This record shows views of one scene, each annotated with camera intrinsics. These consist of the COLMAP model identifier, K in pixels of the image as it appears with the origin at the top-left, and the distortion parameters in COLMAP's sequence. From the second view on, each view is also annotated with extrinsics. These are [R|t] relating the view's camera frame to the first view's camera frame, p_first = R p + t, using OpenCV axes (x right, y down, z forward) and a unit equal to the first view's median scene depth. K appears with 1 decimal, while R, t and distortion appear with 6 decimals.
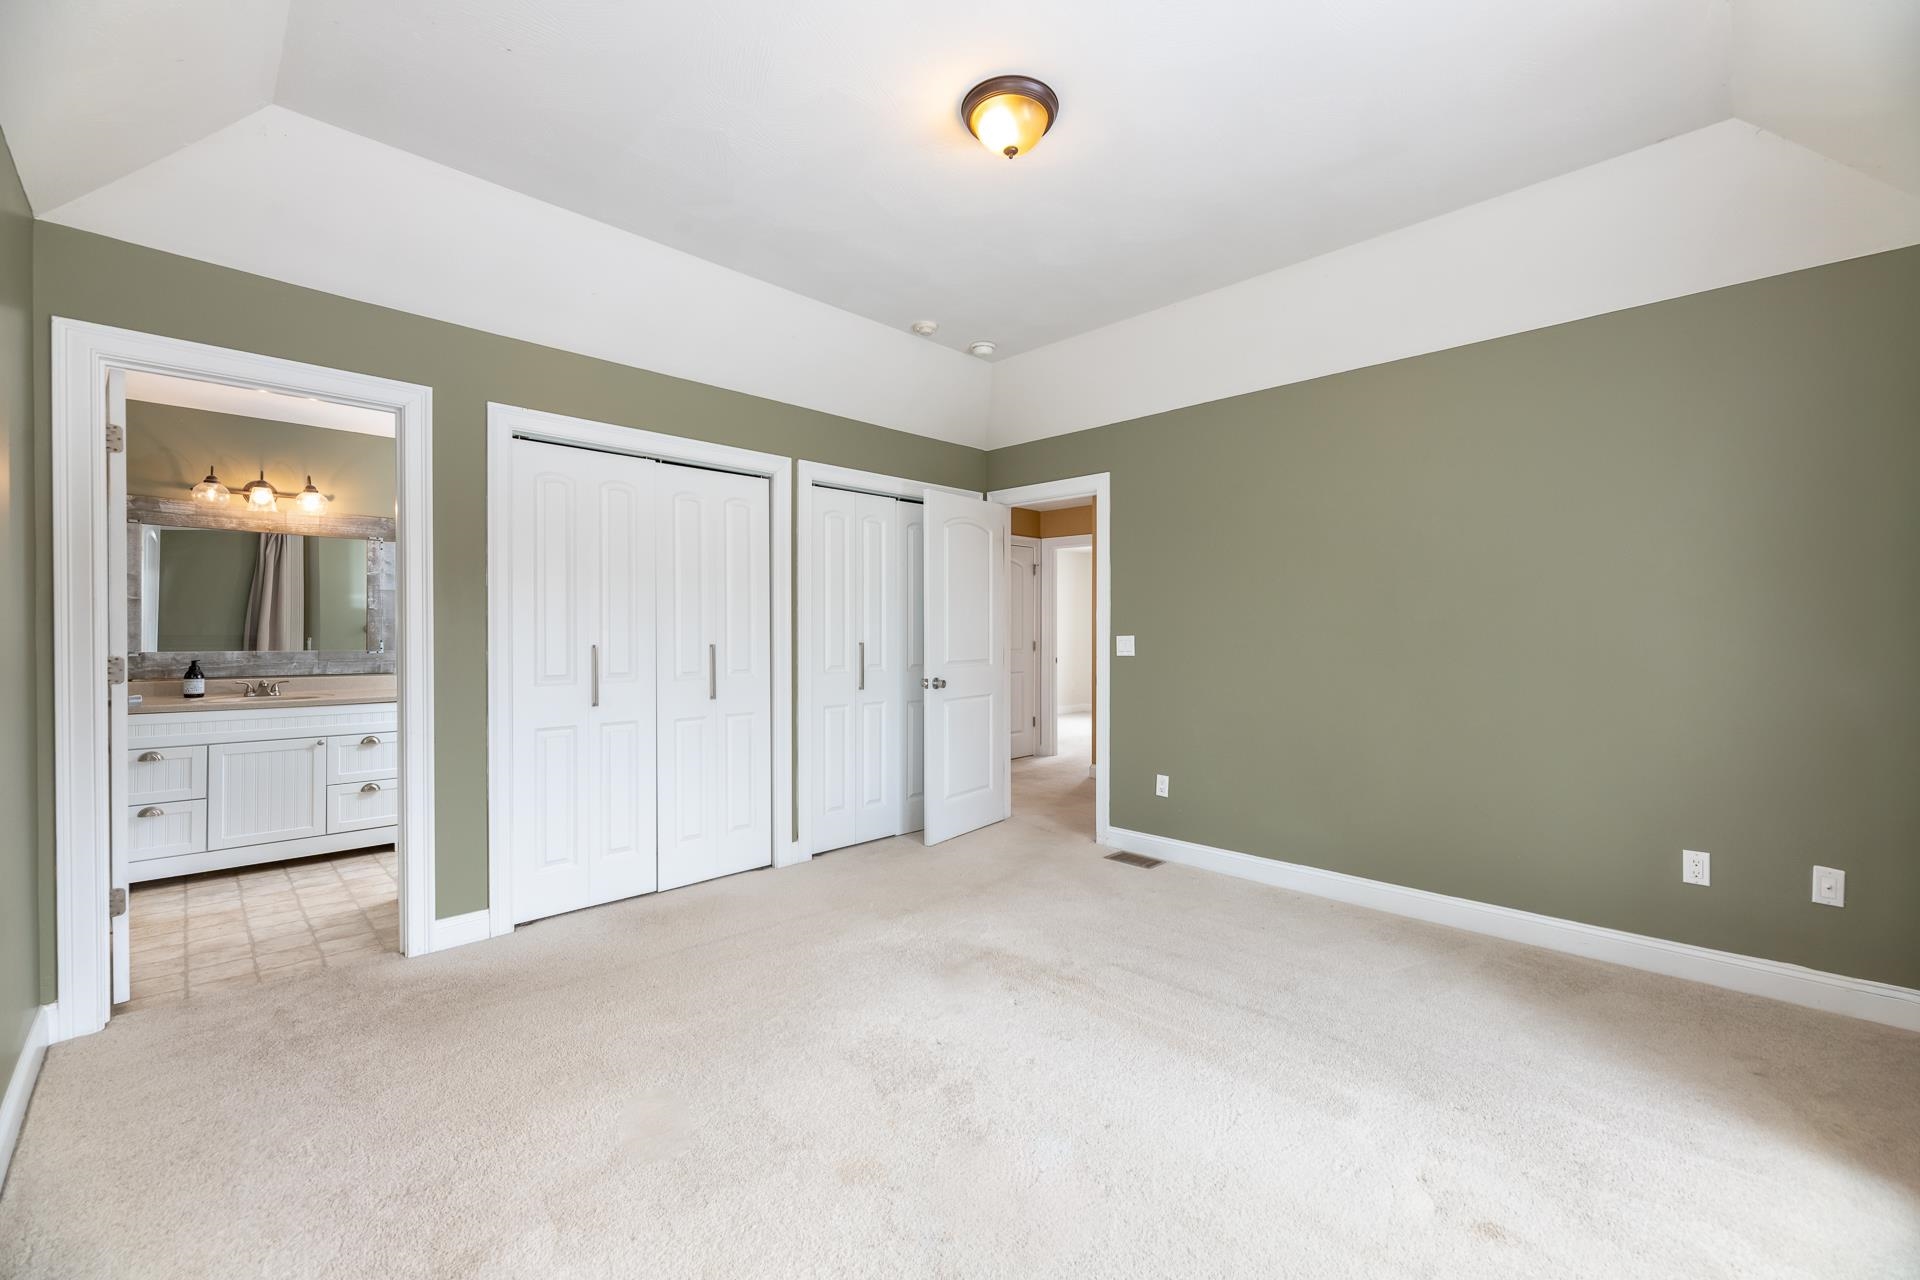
lens RADIAL K [[767.3, 0, 961.8], [0, 767.3, 634.9], [0, 0, 1]] dist [0.000717, 0.000029]
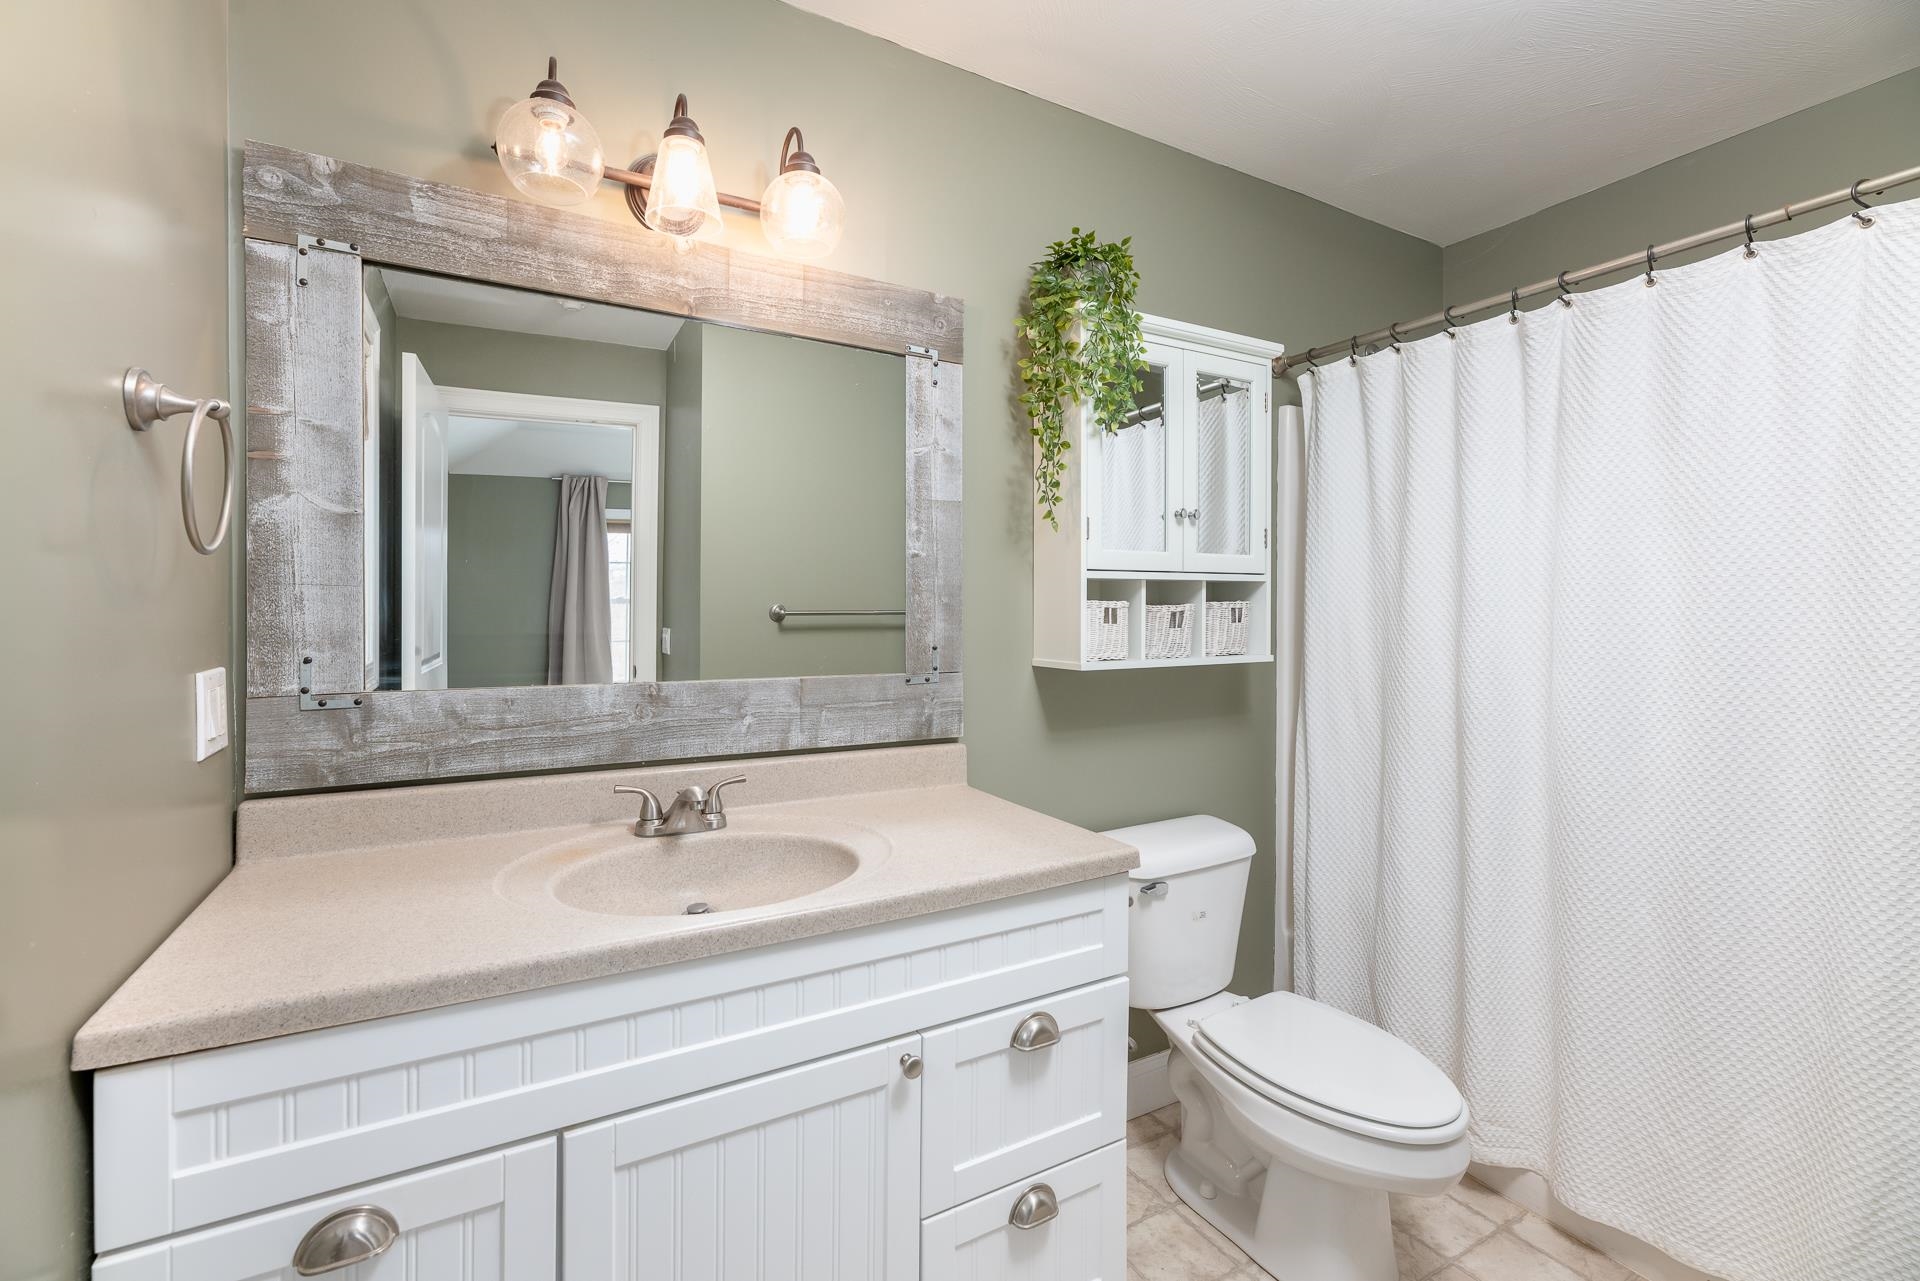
lens RADIAL K [[846.0, 0, 954.6], [0, 846.0, 622.5], [0, 0, 1]] dist [0.006573, -0.000881]
pose [[0.960629, 0.004015, -0.277806, -0.497234], [-0.001768, 0.999964, 0.008337, -0.005053], [0.277829, -0.007518, 0.960601, 0.492056]]
